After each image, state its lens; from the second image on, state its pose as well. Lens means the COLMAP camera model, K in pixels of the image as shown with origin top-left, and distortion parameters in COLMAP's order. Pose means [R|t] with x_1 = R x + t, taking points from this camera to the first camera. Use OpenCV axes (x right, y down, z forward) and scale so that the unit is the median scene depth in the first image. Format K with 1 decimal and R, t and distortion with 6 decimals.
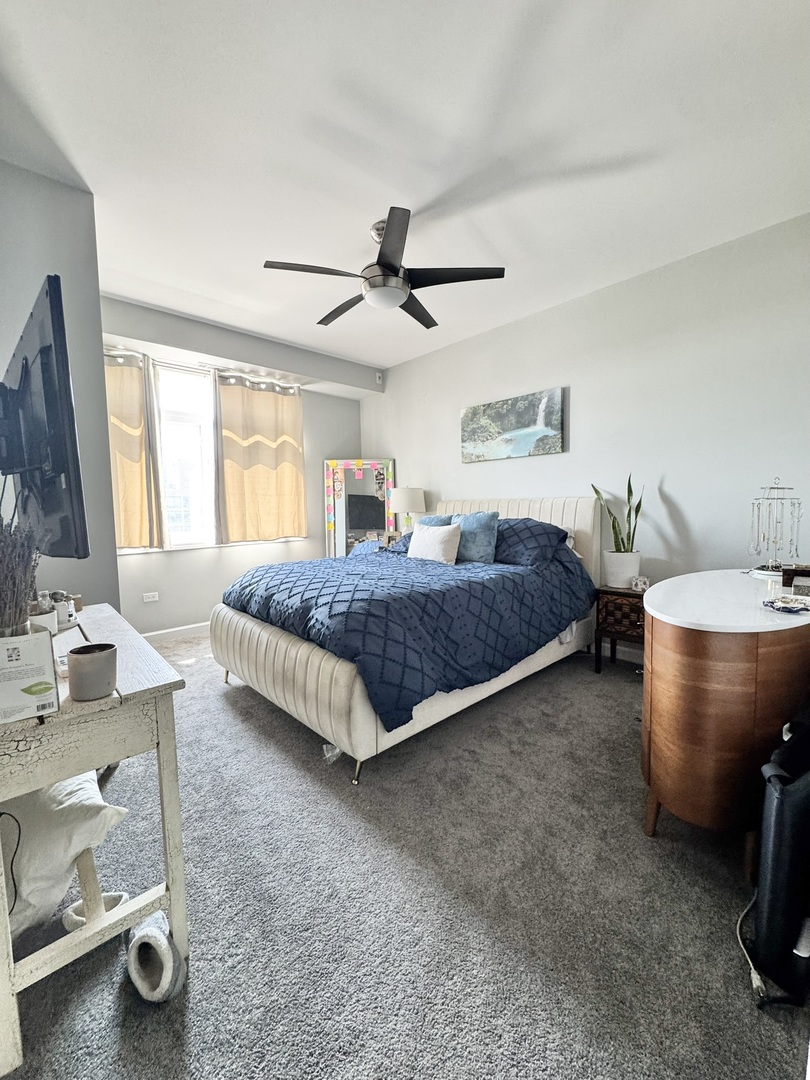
lens RADIAL K [[432.3, 0, 405.0], [0, 432.3, 540.0], [0, 0, 1]] dist [-0.005150, 0.000551]
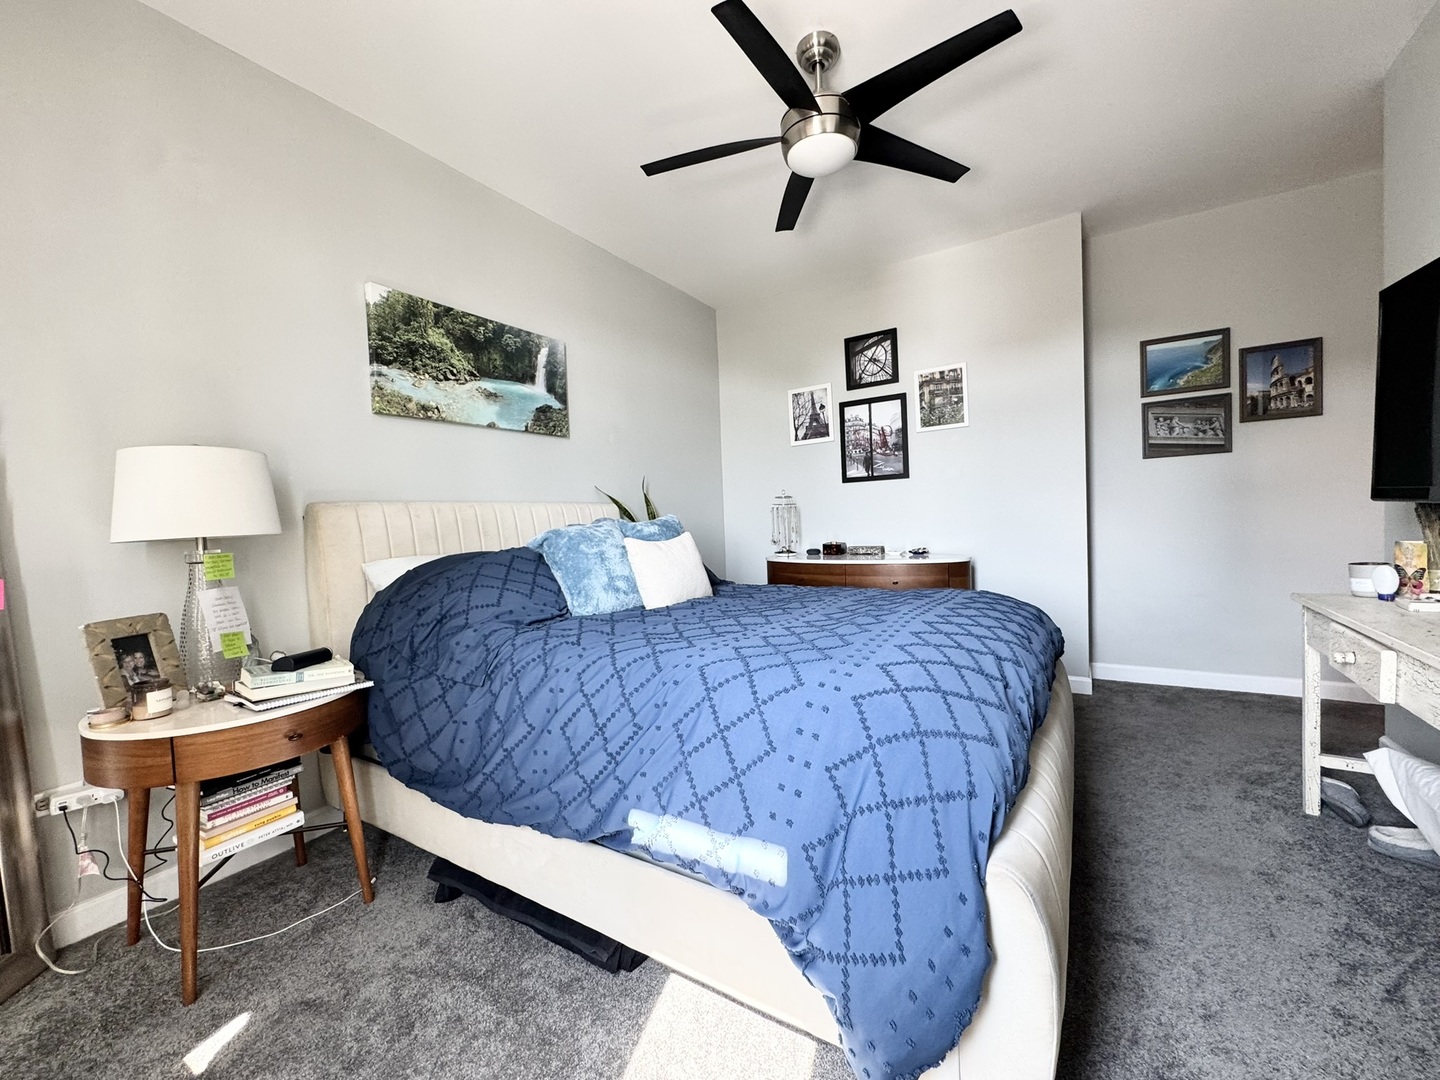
lens RADIAL K [[576.4, 0, 720.0], [0, 576.4, 540.0], [0, 0, 1]] dist [-0.005150, 0.000551]
pose [[-0.254405, -0.014630, 0.966987, -0.538811], [0.112387, 0.992664, 0.044586, -0.048338], [-0.960545, 0.120020, -0.250895, 0.927071]]
